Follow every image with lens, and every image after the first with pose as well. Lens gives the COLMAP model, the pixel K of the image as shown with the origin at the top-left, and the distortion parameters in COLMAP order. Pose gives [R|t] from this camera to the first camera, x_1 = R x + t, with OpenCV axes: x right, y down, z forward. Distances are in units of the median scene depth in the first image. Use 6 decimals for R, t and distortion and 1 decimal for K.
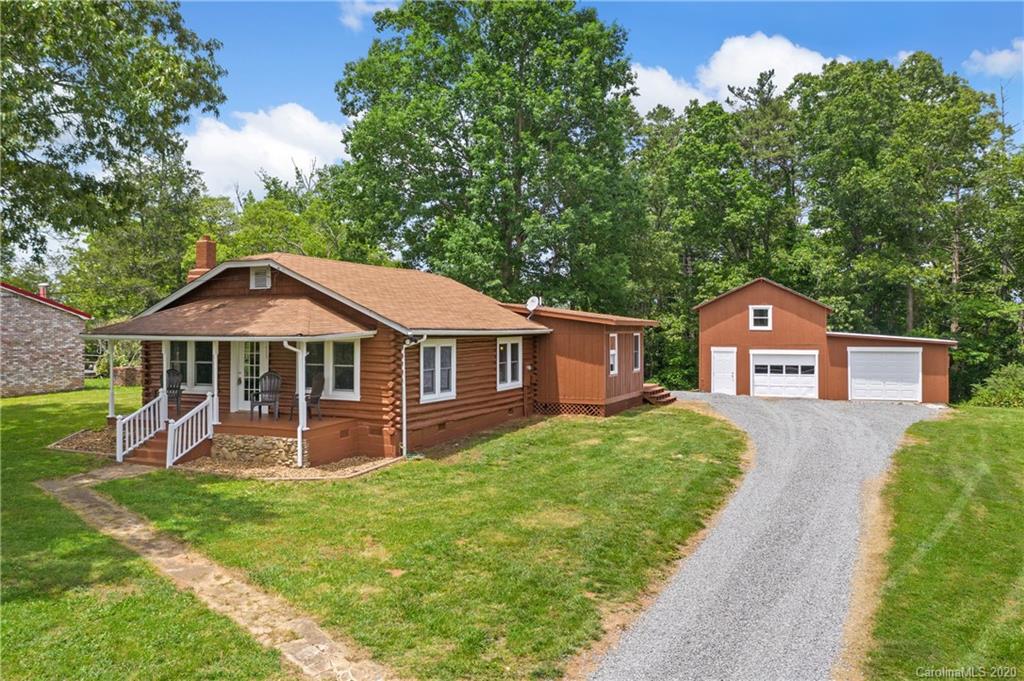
lens RADIAL K [[835.9, 0, 499.0], [0, 835.9, 342.6], [0, 0, 1]] dist [-0.010551, -0.003581]
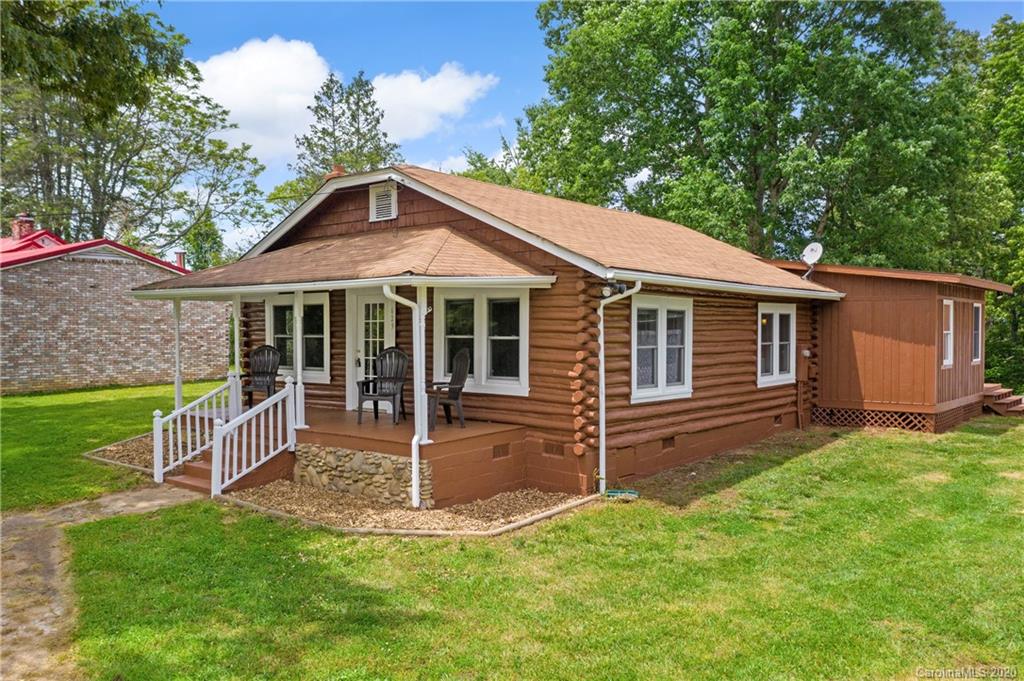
lens RADIAL K [[835.9, 0, 499.0], [0, 835.9, 342.6], [0, 0, 1]] dist [-0.010551, -0.003581]
pose [[0.963750, 0.003414, -0.266785, -0.025996], [-0.004635, 0.999981, -0.003945, 0.031718], [0.266767, 0.005039, 0.963748, 0.391896]]
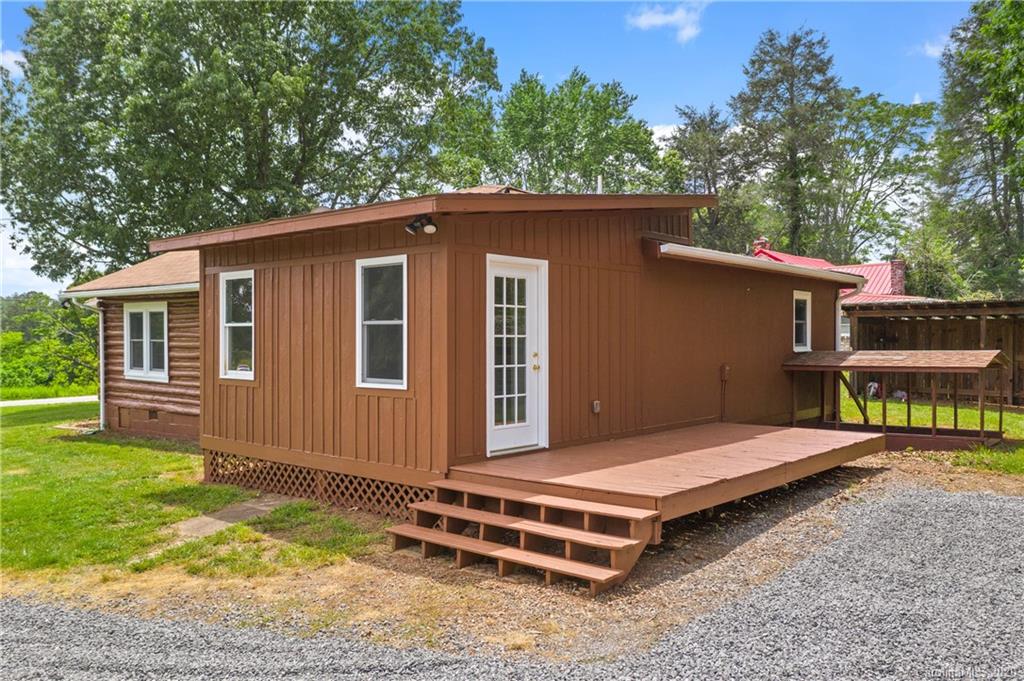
lens RADIAL K [[835.9, 0, 499.0], [0, 835.9, 342.6], [0, 0, 1]] dist [-0.010551, -0.003581]
pose [[-0.282420, 0.007179, -0.959264, 0.603425], [-0.017467, 0.999768, 0.012625, 0.017753], [0.959132, 0.020321, -0.282229, 1.562018]]
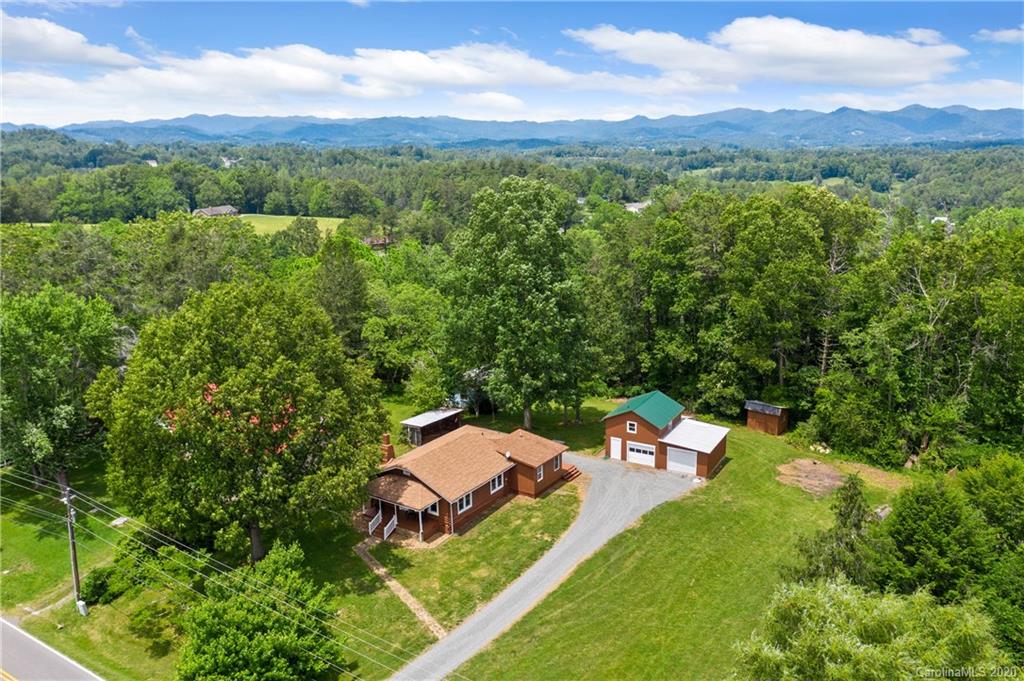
lens RADIAL K [[835.9, 0, 499.0], [0, 835.9, 342.6], [0, 0, 1]] dist [-0.010551, -0.003581]
pose [[0.987414, 0.024718, -0.156214, 0.518569], [0.010572, 0.975187, 0.221130, -1.217664], [0.157804, -0.219998, 0.962652, -1.809639]]
